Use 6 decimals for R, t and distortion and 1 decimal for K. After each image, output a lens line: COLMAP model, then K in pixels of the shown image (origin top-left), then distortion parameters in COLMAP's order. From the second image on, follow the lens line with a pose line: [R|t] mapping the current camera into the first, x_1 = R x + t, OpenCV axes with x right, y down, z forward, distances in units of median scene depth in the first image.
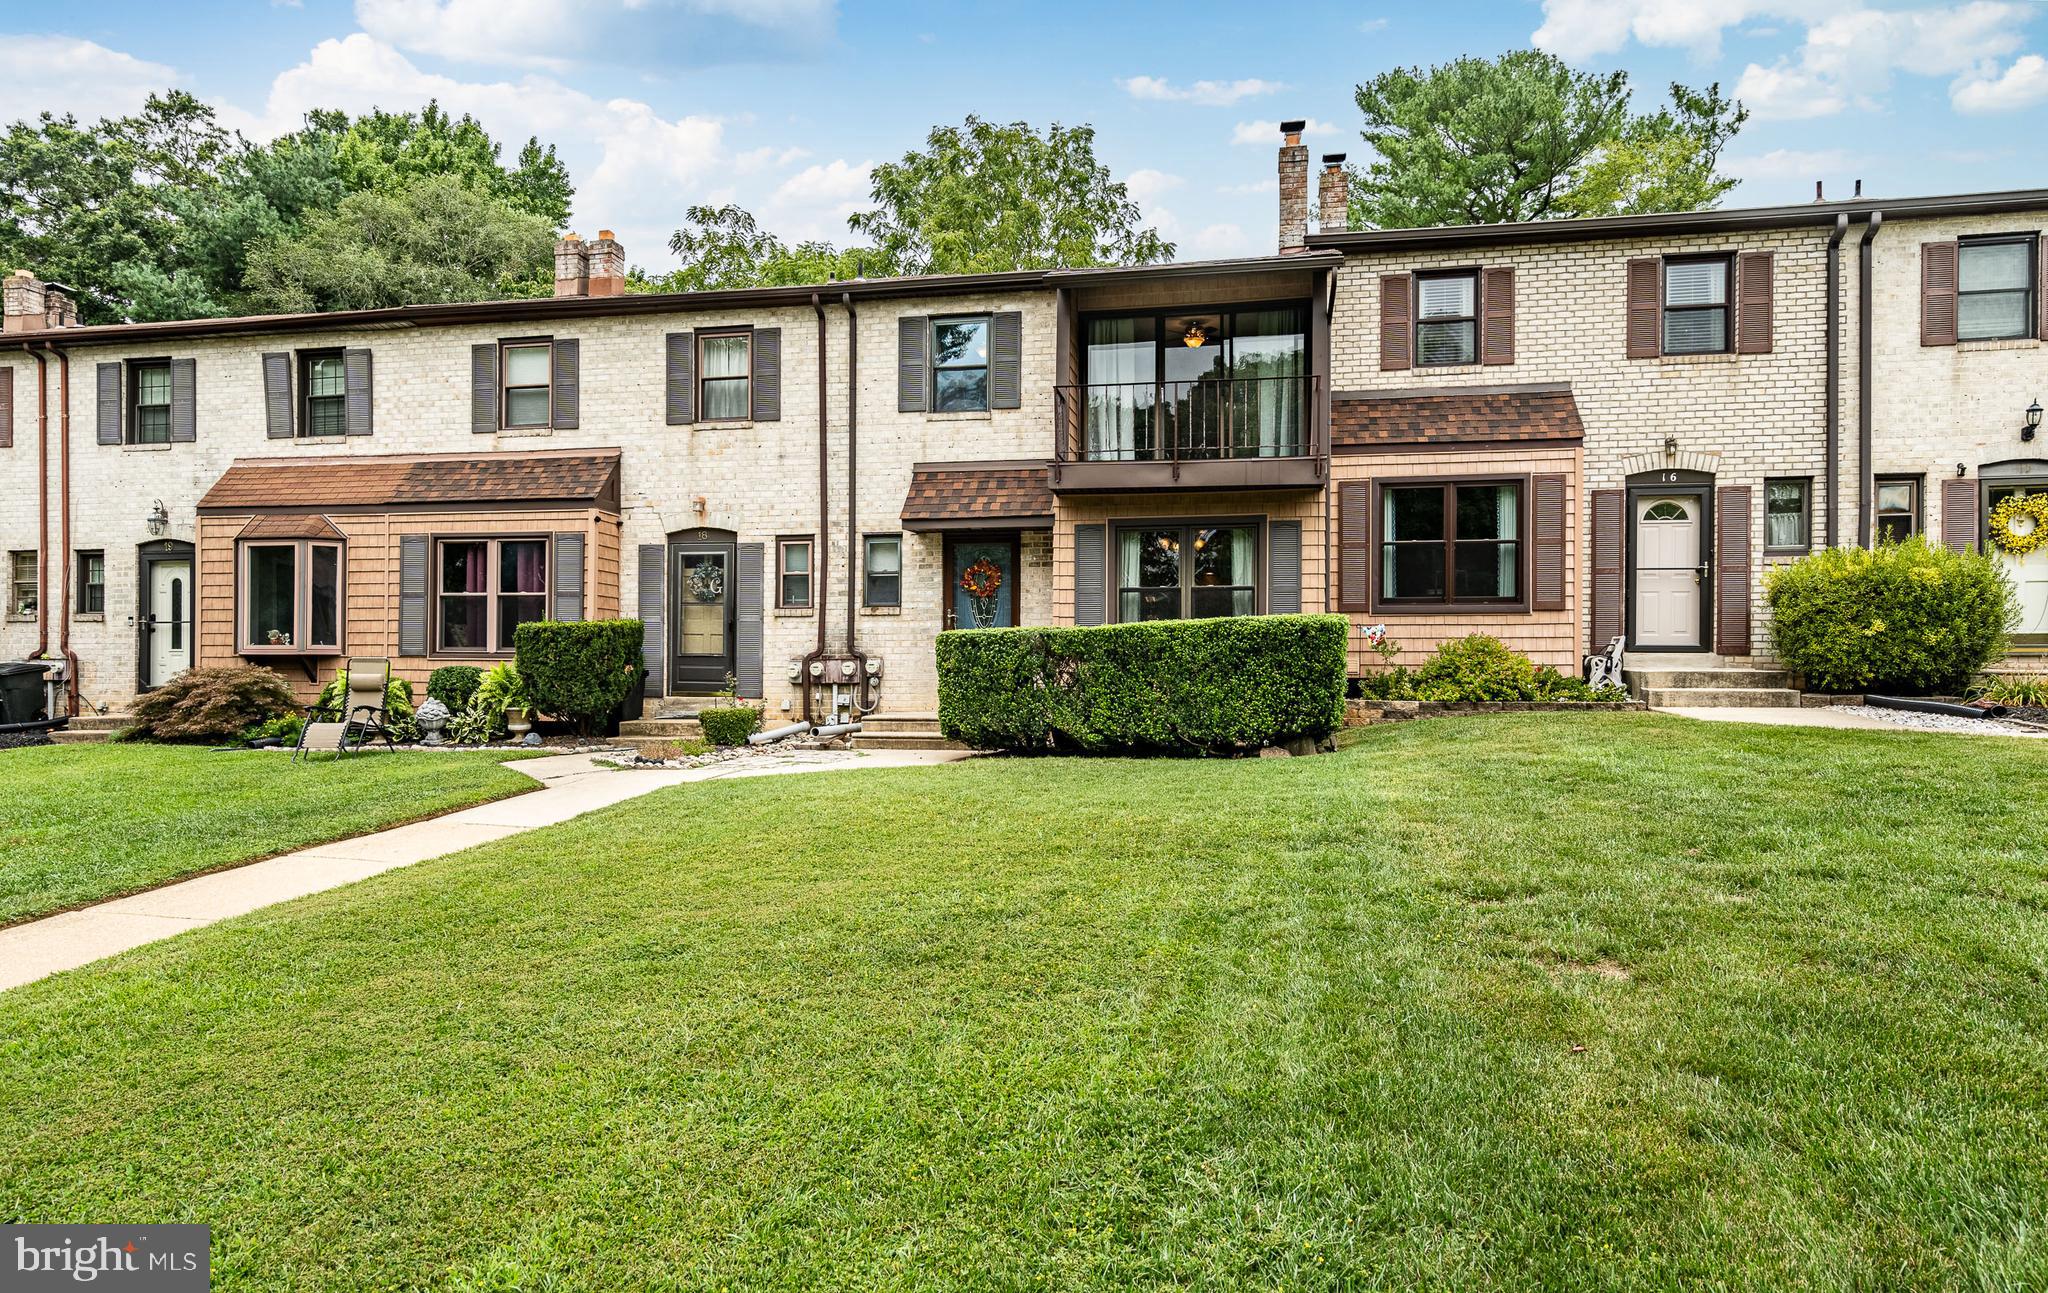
lens RADIAL K [[1257.8, 0, 1026.4], [0, 1257.8, 675.0], [0, 0, 1]] dist [0.010047, -0.002675]
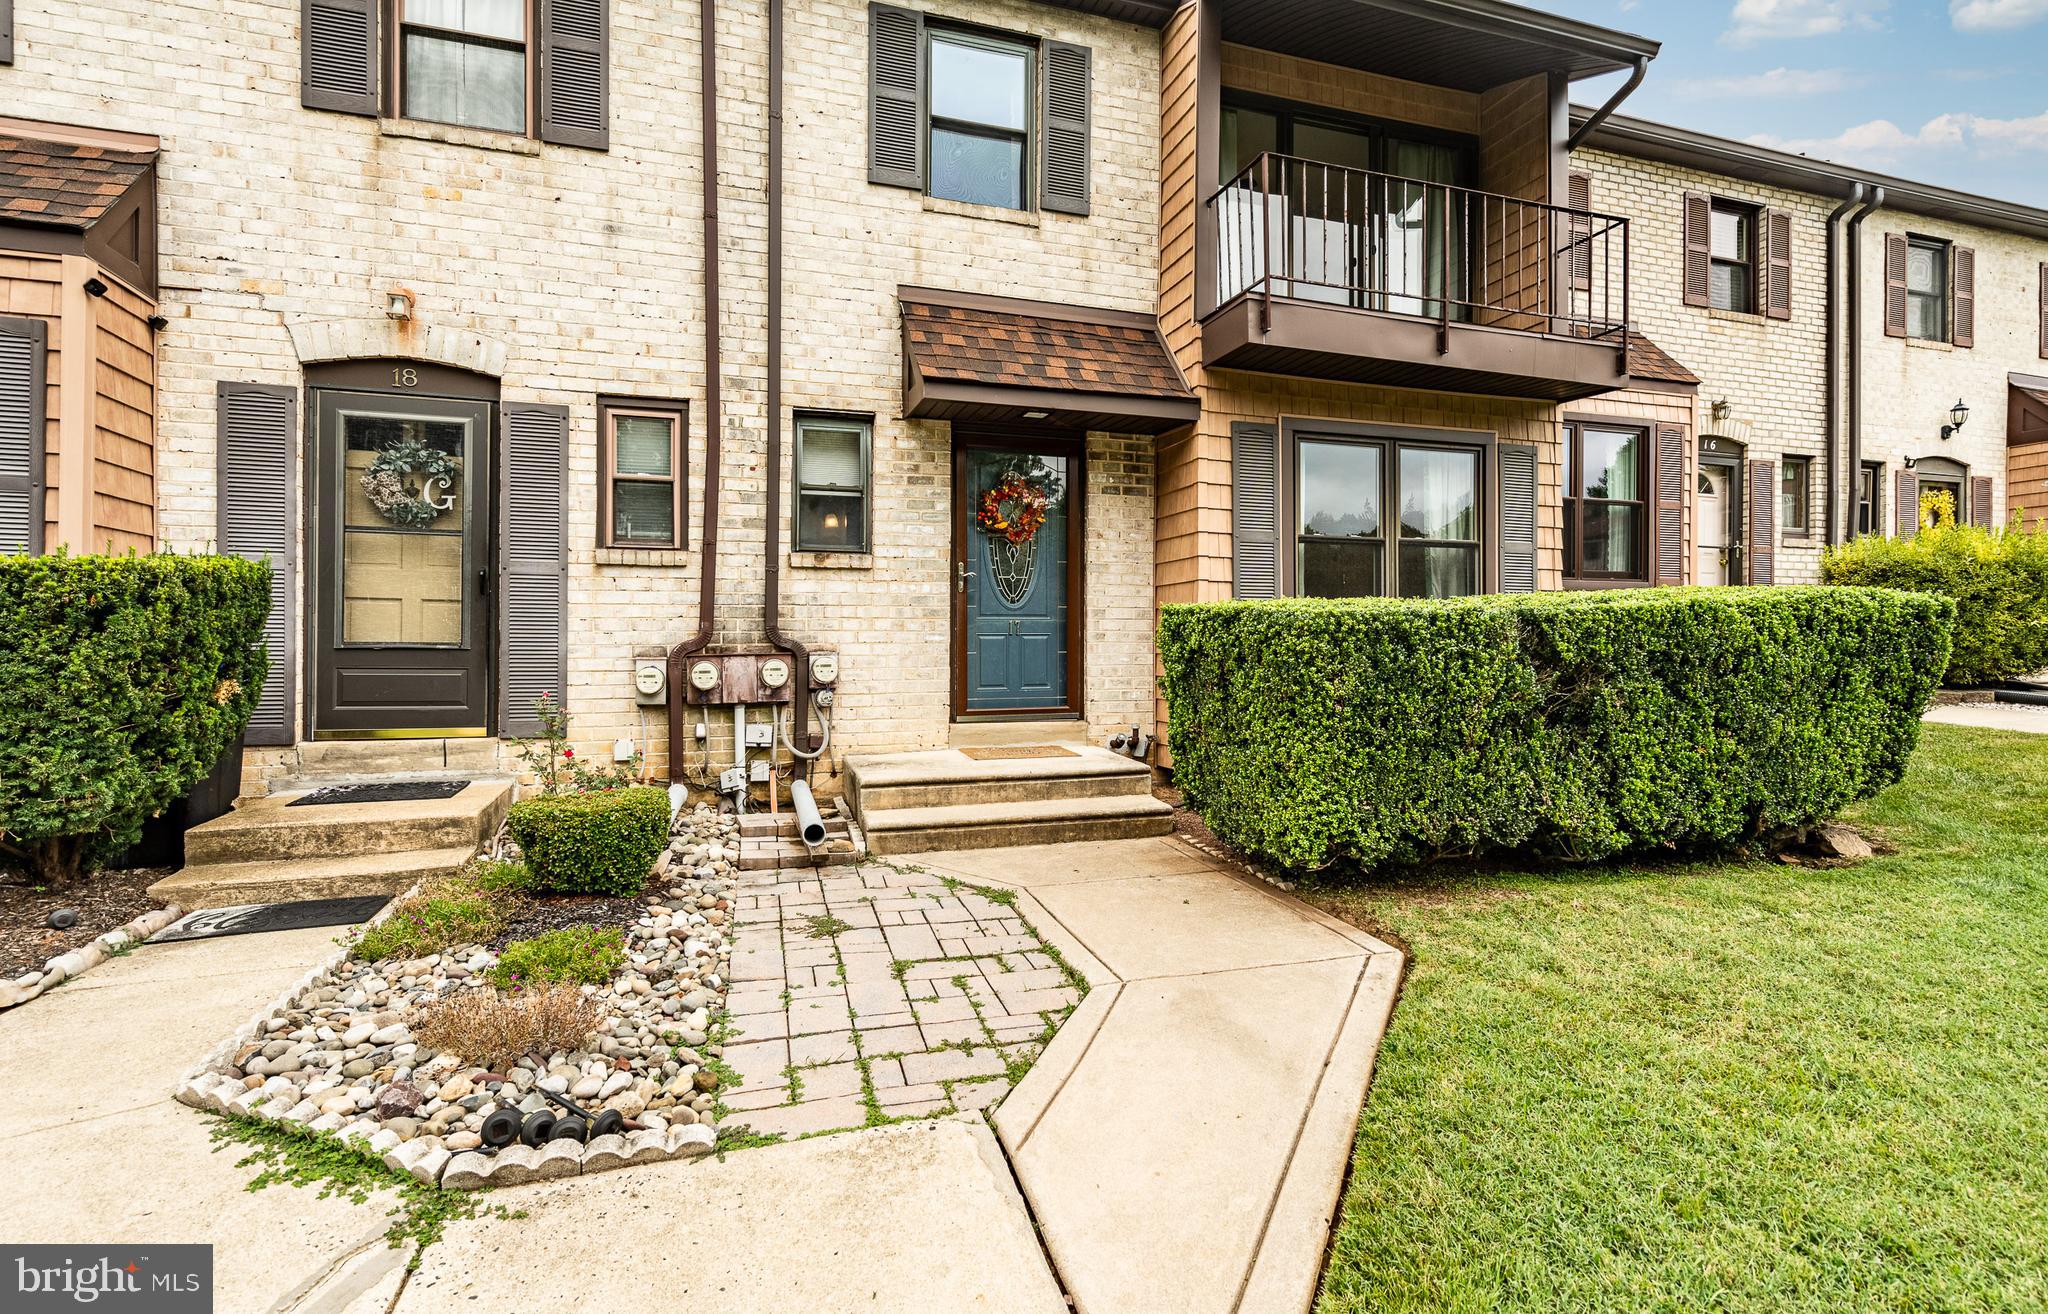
lens RADIAL K [[955.3, 0, 1017.3], [0, 955.3, 638.5], [0, 0, 1]] dist [0.001284, 0.000418]
pose [[0.871950, -0.001372, 0.489593, -0.241000], [0.000193, 0.999997, 0.002458, -0.019785], [-0.489595, -0.002049, 0.871947, 0.617311]]
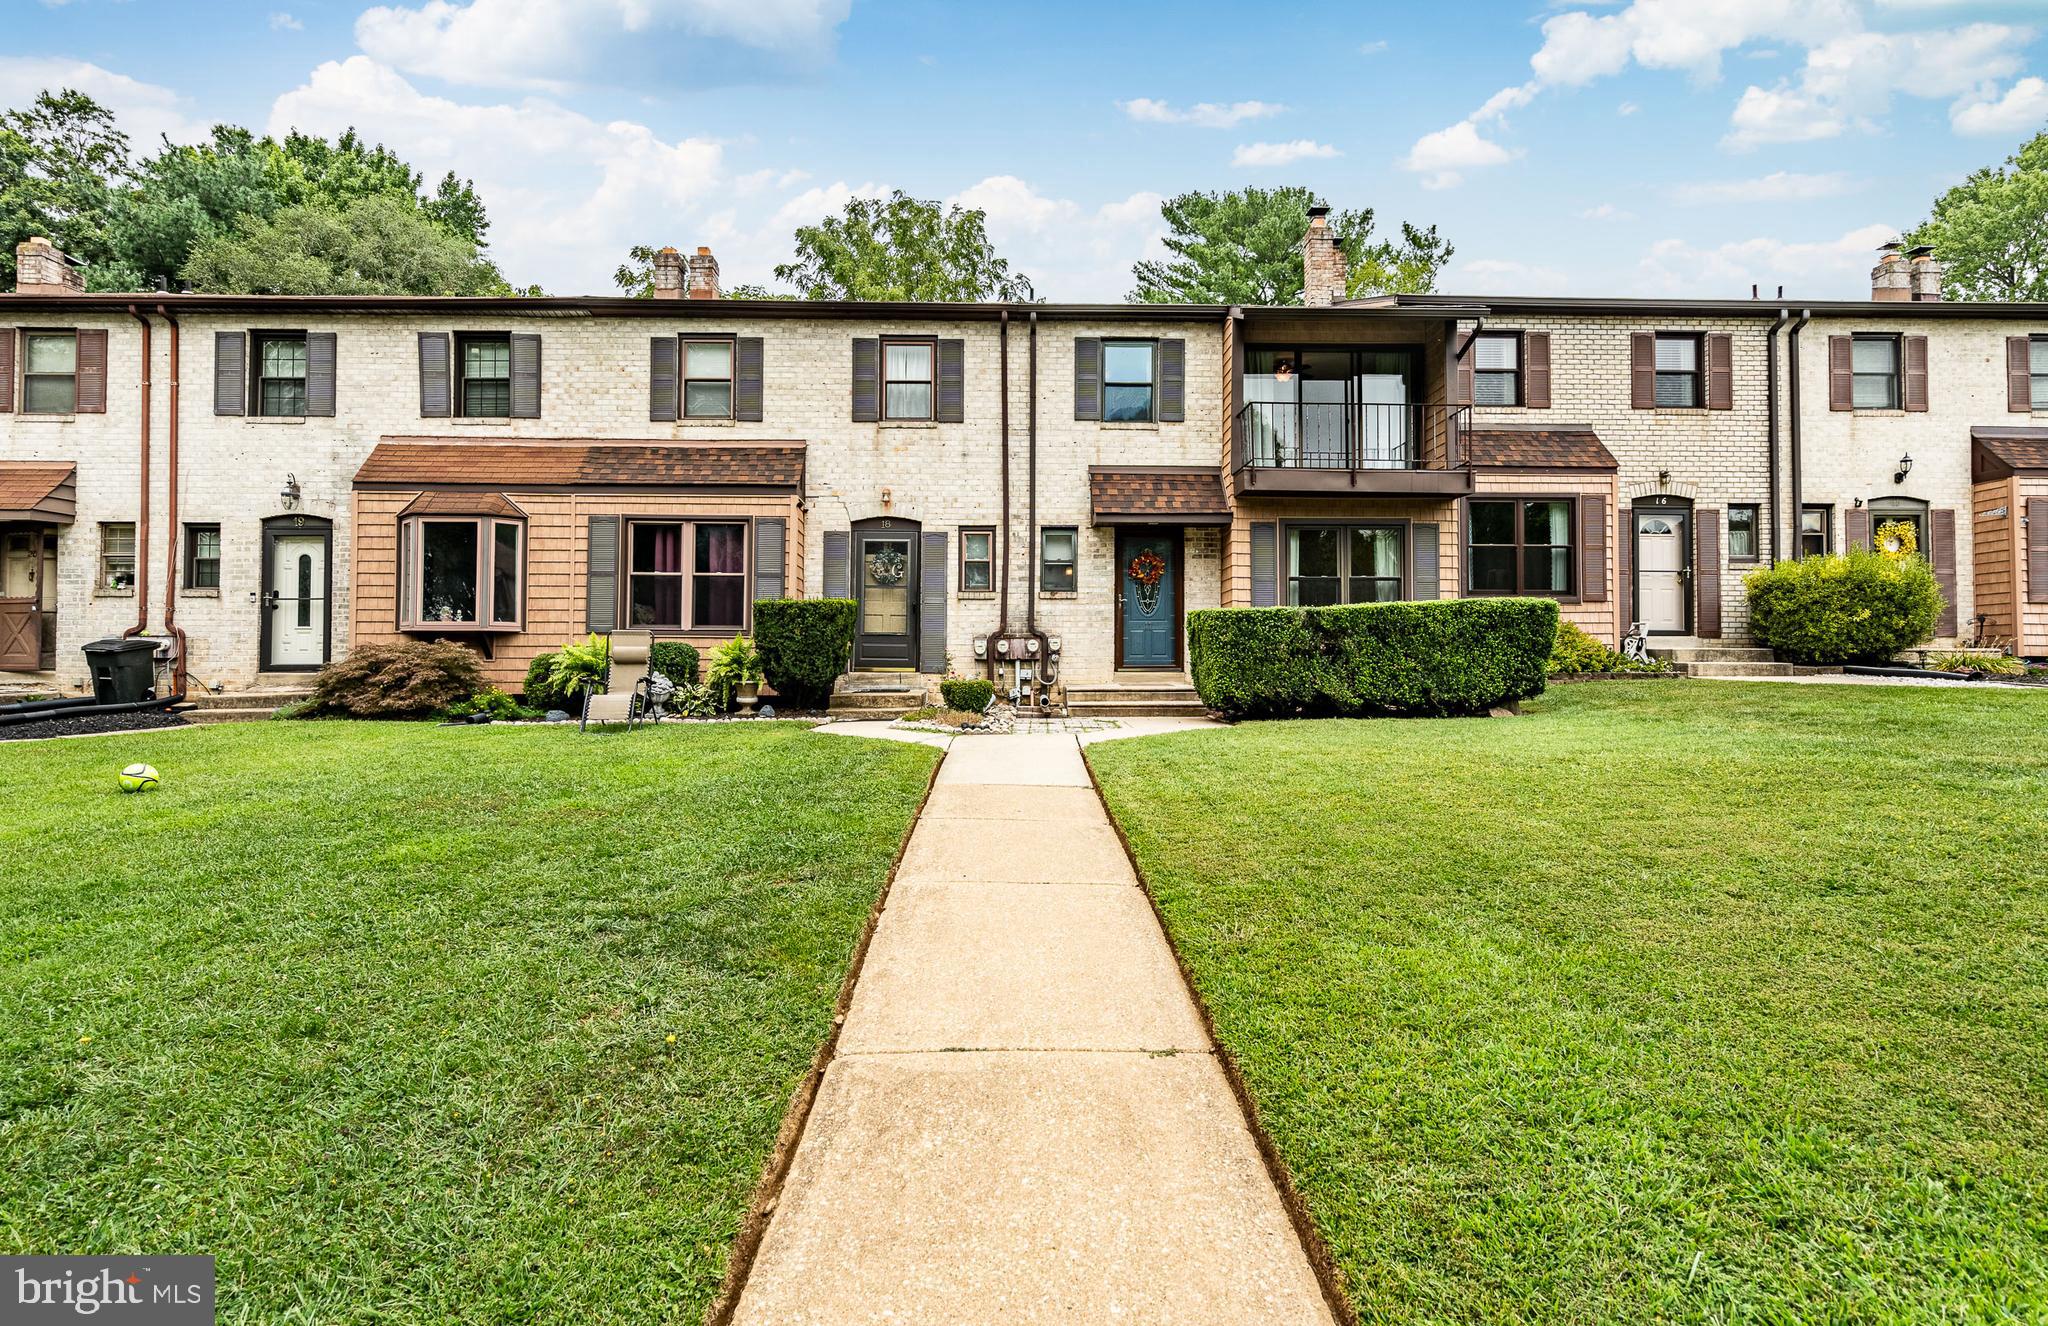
lens RADIAL K [[1025.3, 0, 1015.9], [0, 1025.3, 647.0], [0, 0, 1]] dist [-0.000645, 0.001258]
pose [[0.974983, 0.004078, 0.222242, -0.355015], [0.001000, 0.999741, -0.022732, 0.016170], [-0.222278, 0.022386, 0.974726, 0.115878]]
